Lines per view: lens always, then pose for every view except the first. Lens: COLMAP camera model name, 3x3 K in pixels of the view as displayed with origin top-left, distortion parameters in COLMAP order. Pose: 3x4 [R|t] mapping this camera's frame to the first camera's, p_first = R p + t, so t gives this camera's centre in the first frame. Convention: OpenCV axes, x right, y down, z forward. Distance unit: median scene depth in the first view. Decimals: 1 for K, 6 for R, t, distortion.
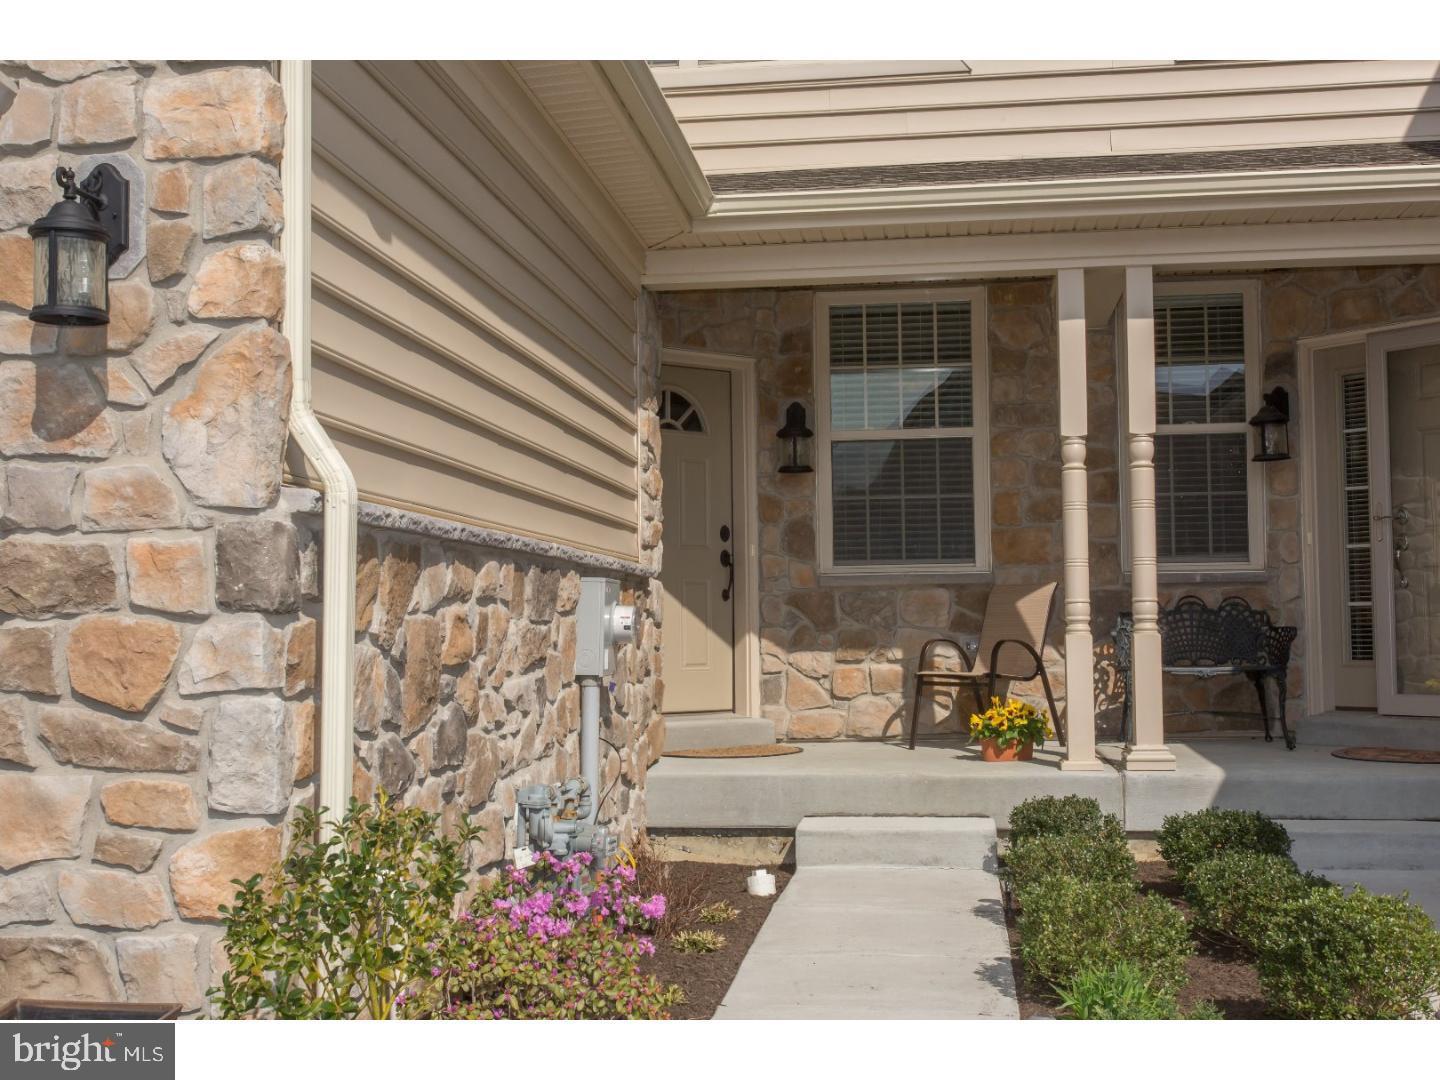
lens RADIAL K [[1626.6, 0, 720.0], [0, 1626.6, 540.0], [0, 0, 1]] dist [-0.001261, -0.000691]
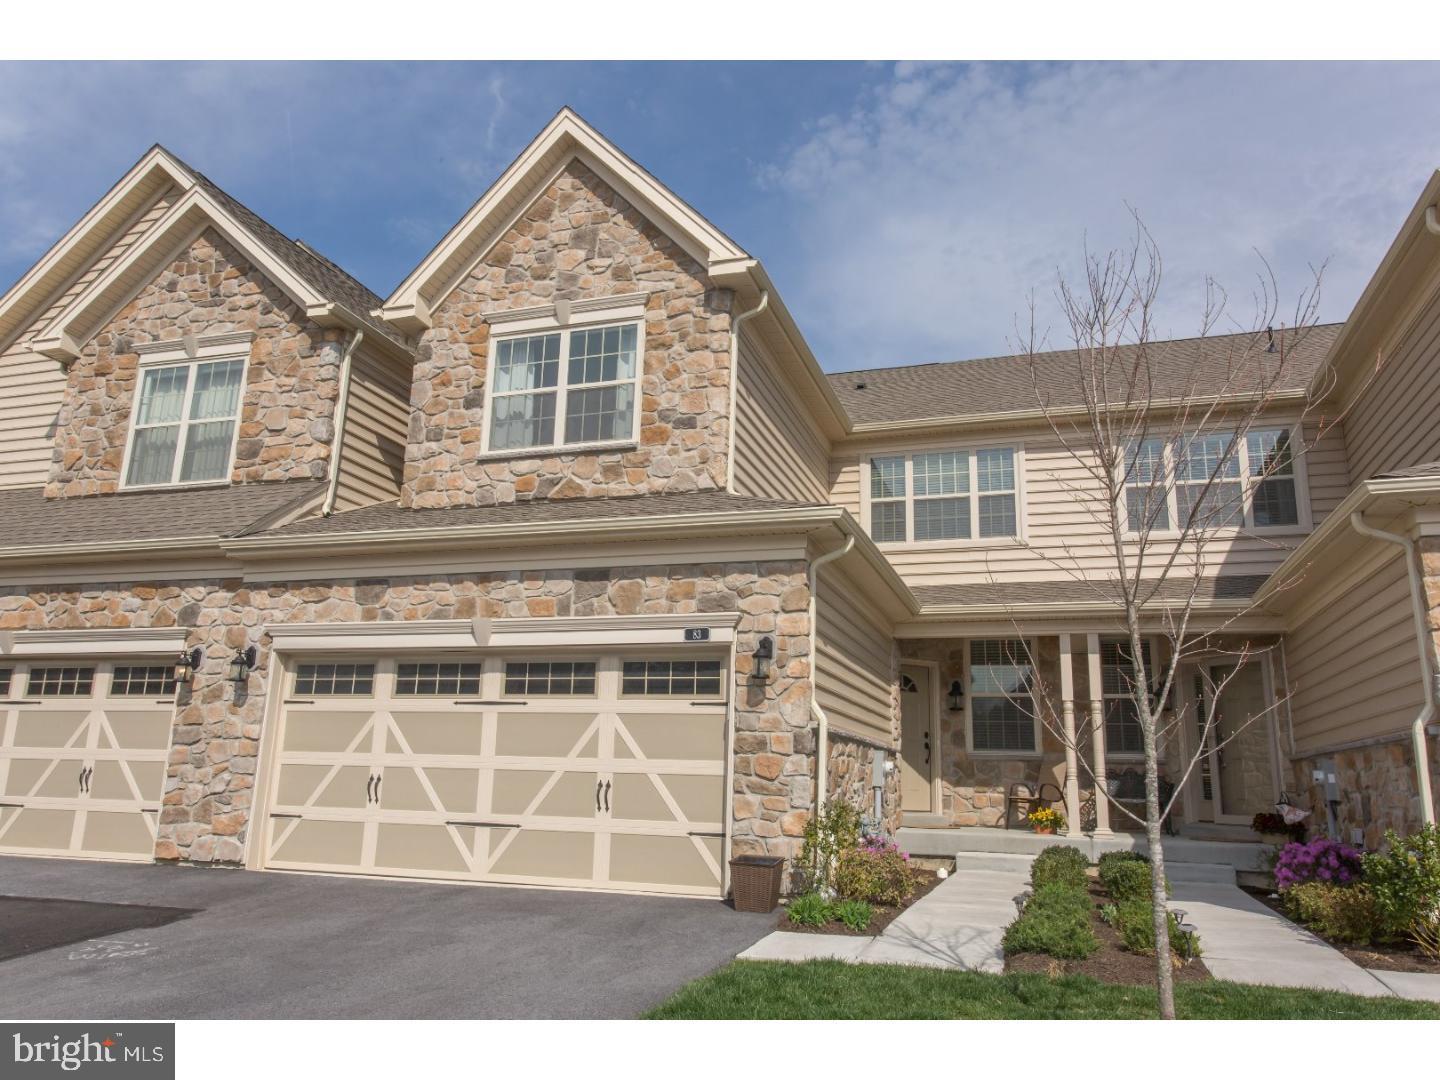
lens RADIAL K [[1040.6, 0, 720.0], [0, 1040.6, 540.0], [0, 0, 1]] dist [0.004327, 0.002113]
pose [[0.981934, -0.004795, -0.189165, -0.005226], [-0.029806, 0.983280, -0.179646, -0.002543], [0.186864, 0.182038, 0.965372, -0.705520]]
